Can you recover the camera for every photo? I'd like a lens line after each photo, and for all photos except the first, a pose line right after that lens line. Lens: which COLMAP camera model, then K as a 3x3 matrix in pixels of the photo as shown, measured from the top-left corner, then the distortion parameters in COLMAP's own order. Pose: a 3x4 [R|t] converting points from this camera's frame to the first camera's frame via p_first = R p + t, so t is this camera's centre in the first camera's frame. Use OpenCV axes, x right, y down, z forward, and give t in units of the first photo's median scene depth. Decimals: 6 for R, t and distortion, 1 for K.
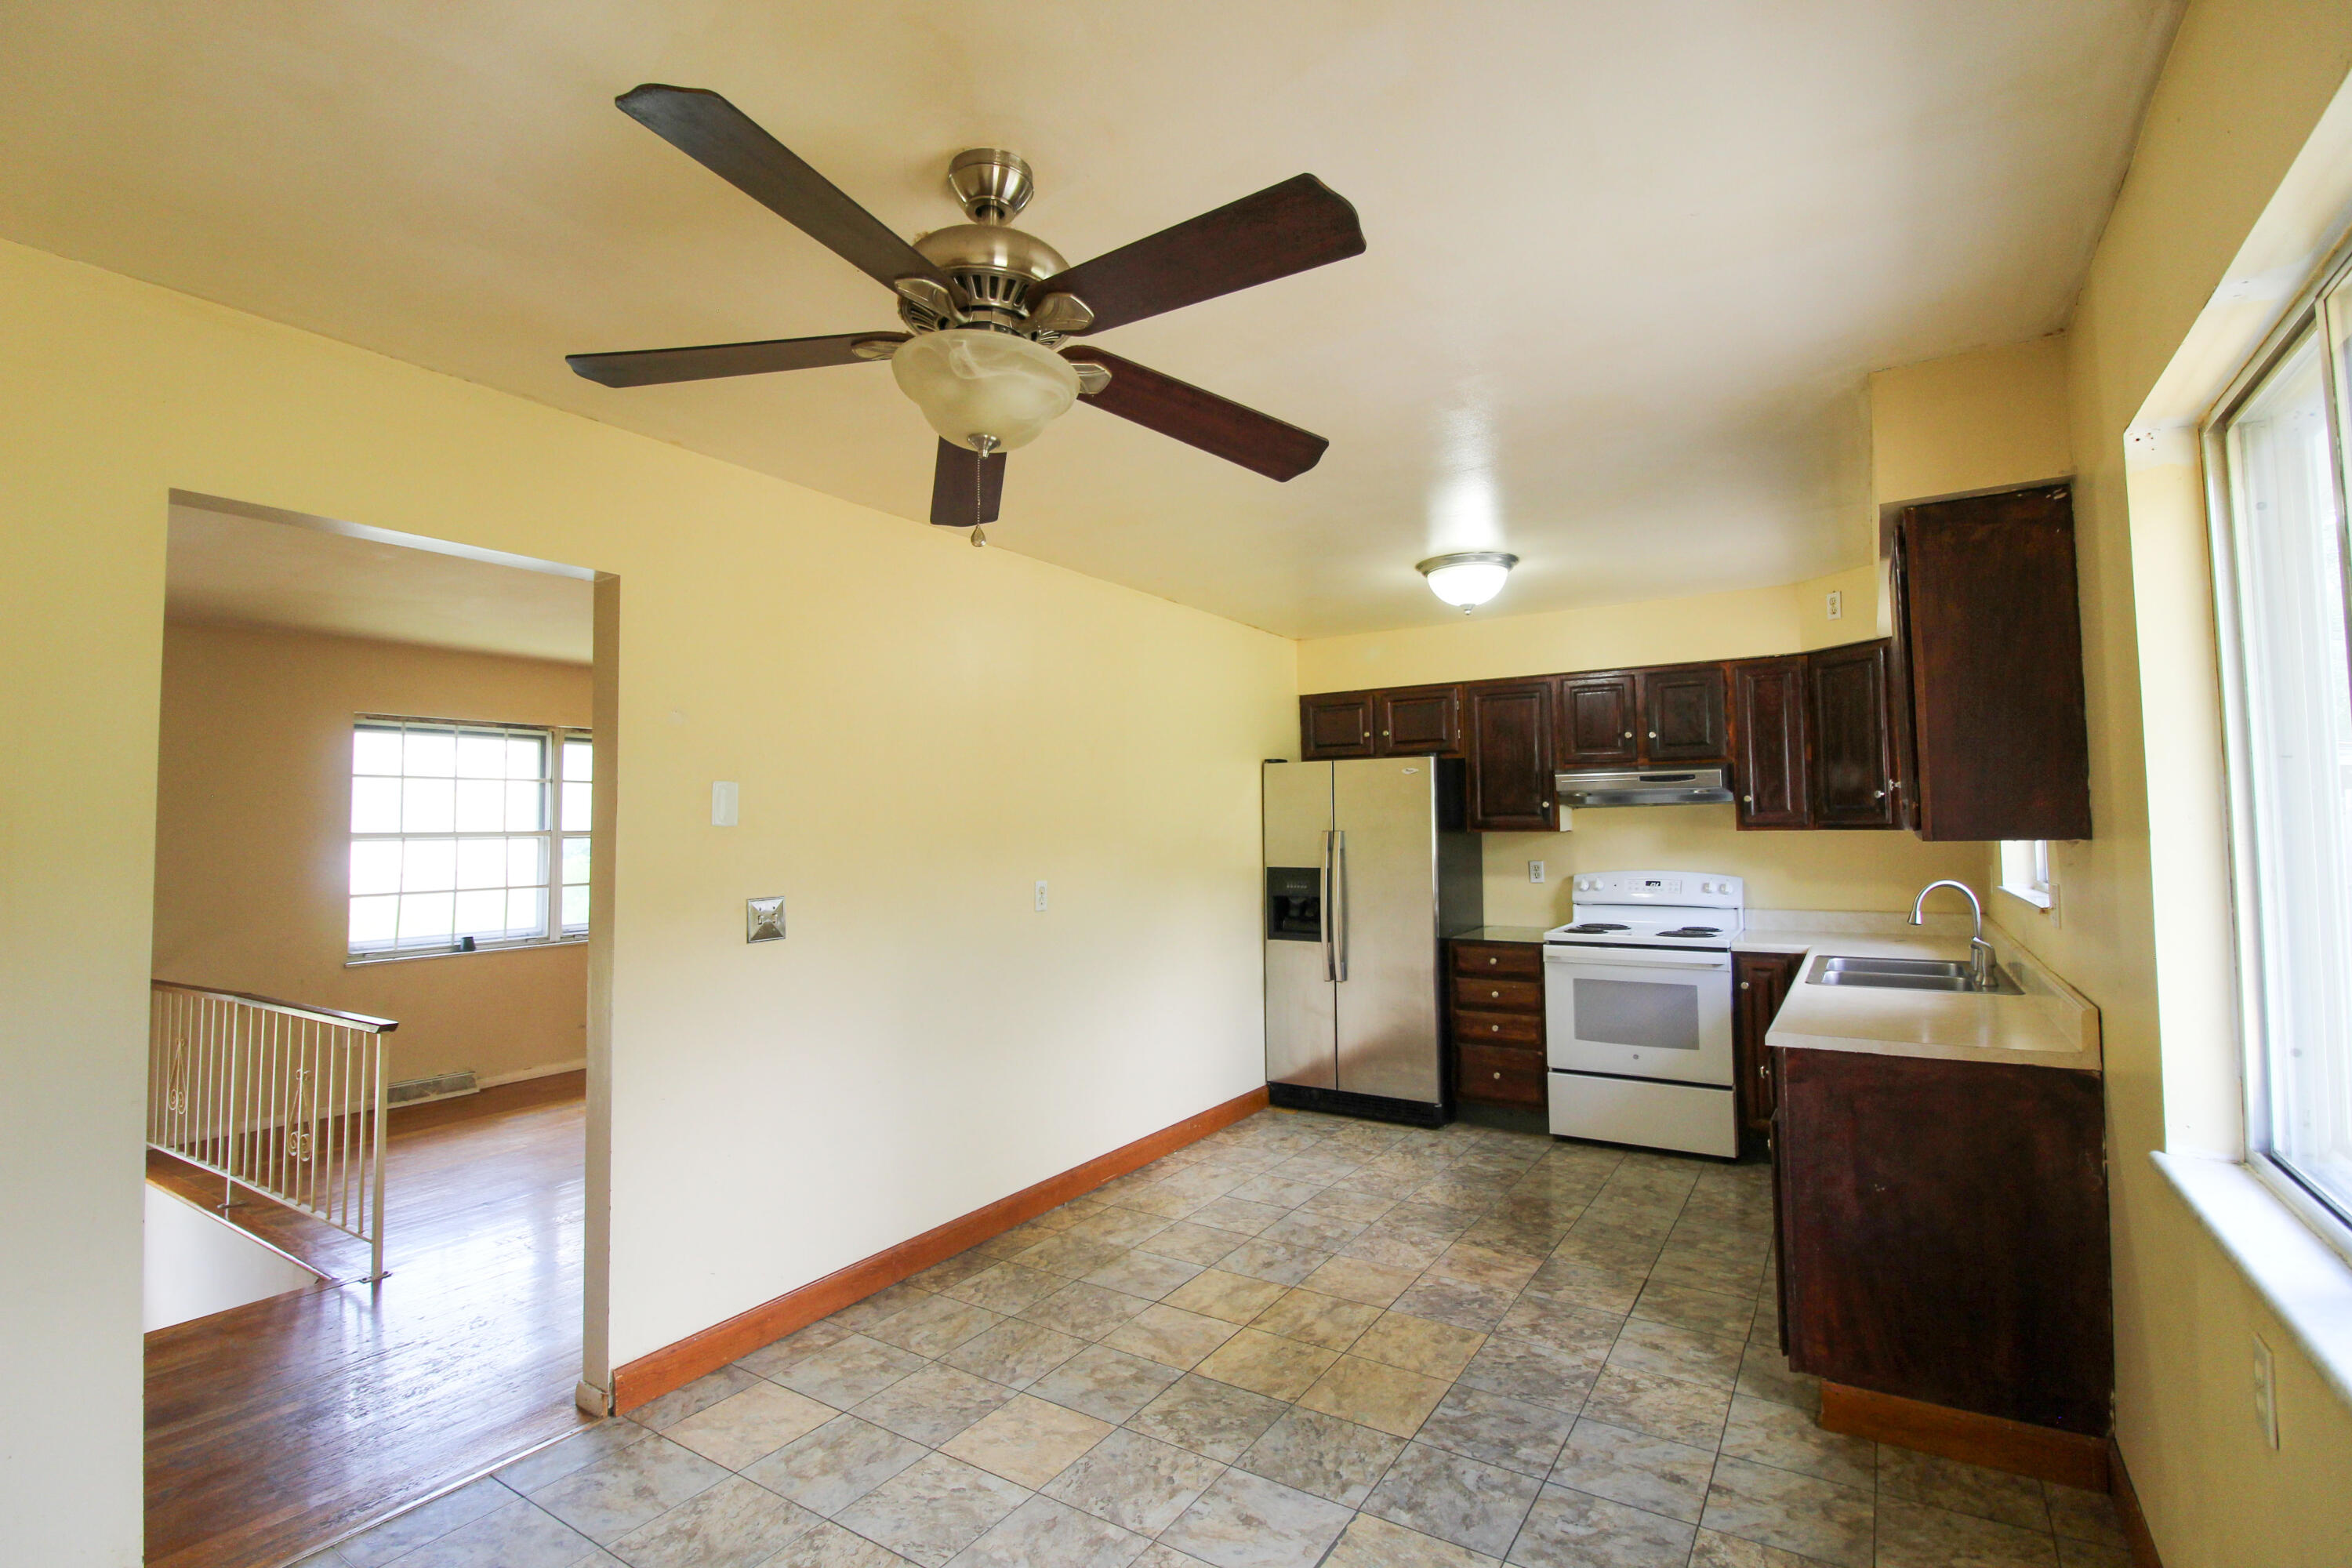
lens RADIAL K [[1083.2, 0, 1175.1], [0, 1083.2, 776.0], [0, 0, 1]] dist [-0.010461, -0.005696]
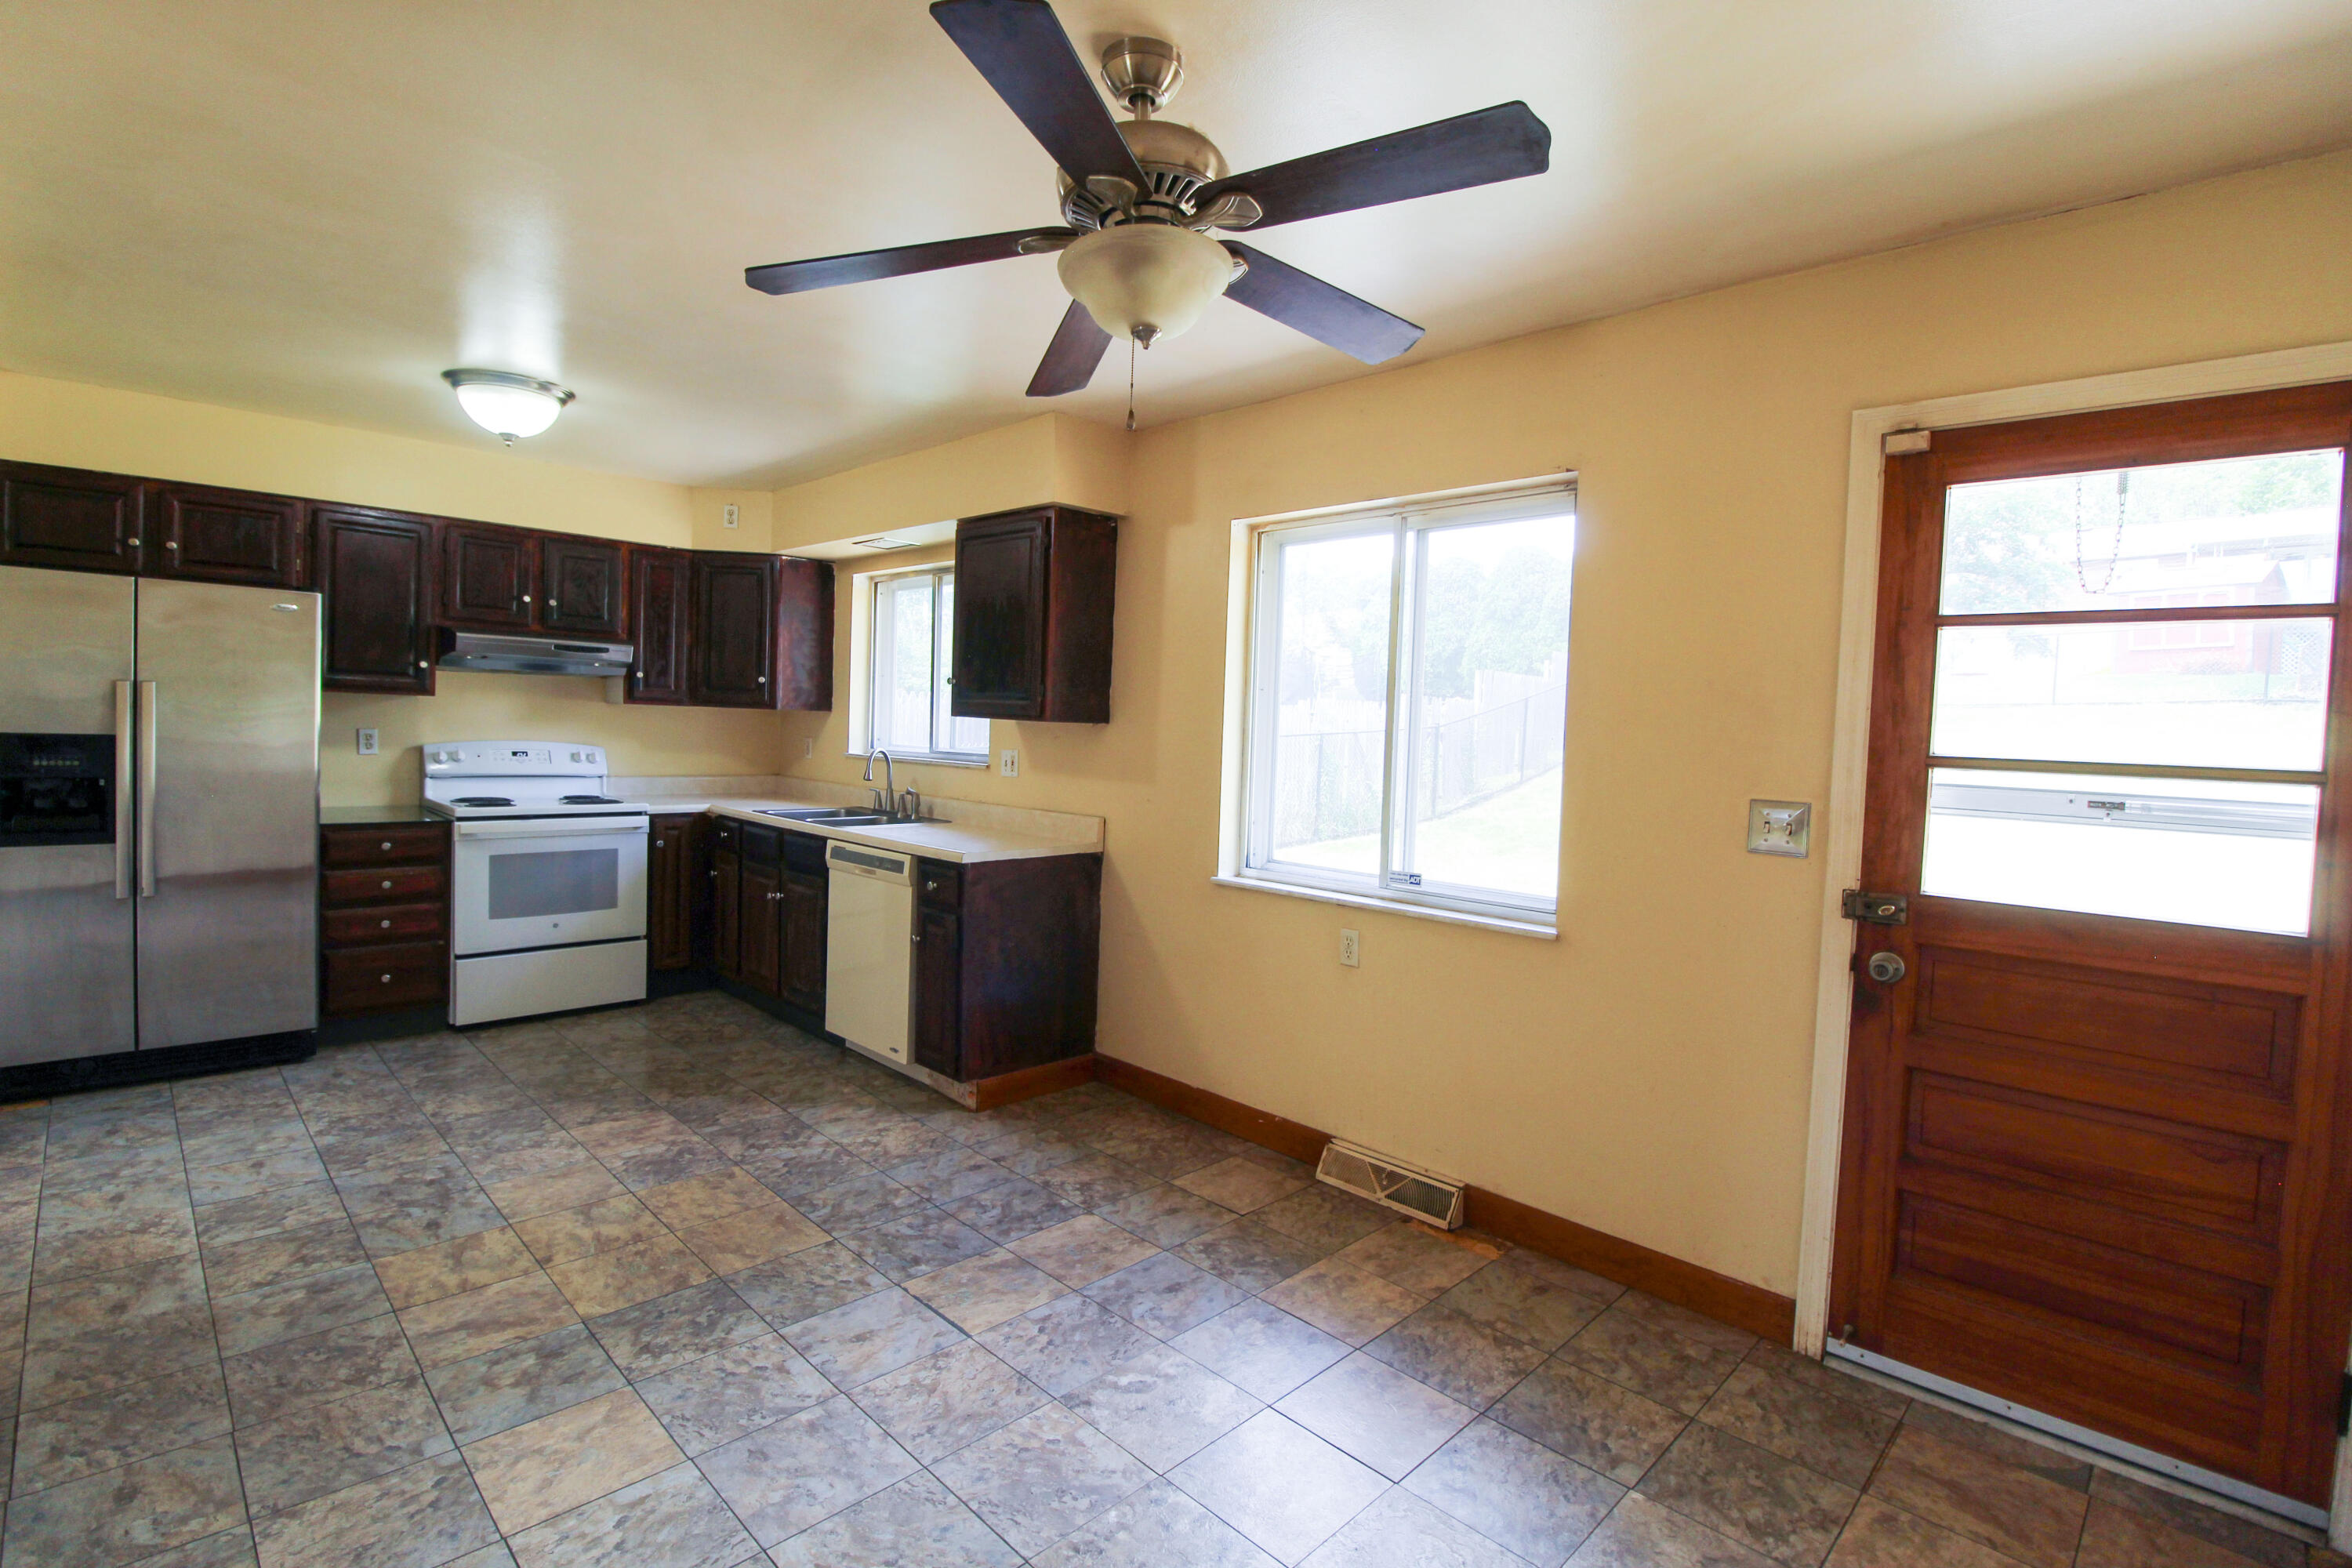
lens RADIAL K [[1083.2, 0, 1175.9], [0, 1083.2, 766.4], [0, 0, 1]] dist [-0.010461, -0.005696]
pose [[0.214969, -0.018315, 0.976449, -0.513484], [-0.086412, 0.995546, 0.037697, 0.030953], [-0.972791, -0.092480, 0.212429, 0.292626]]
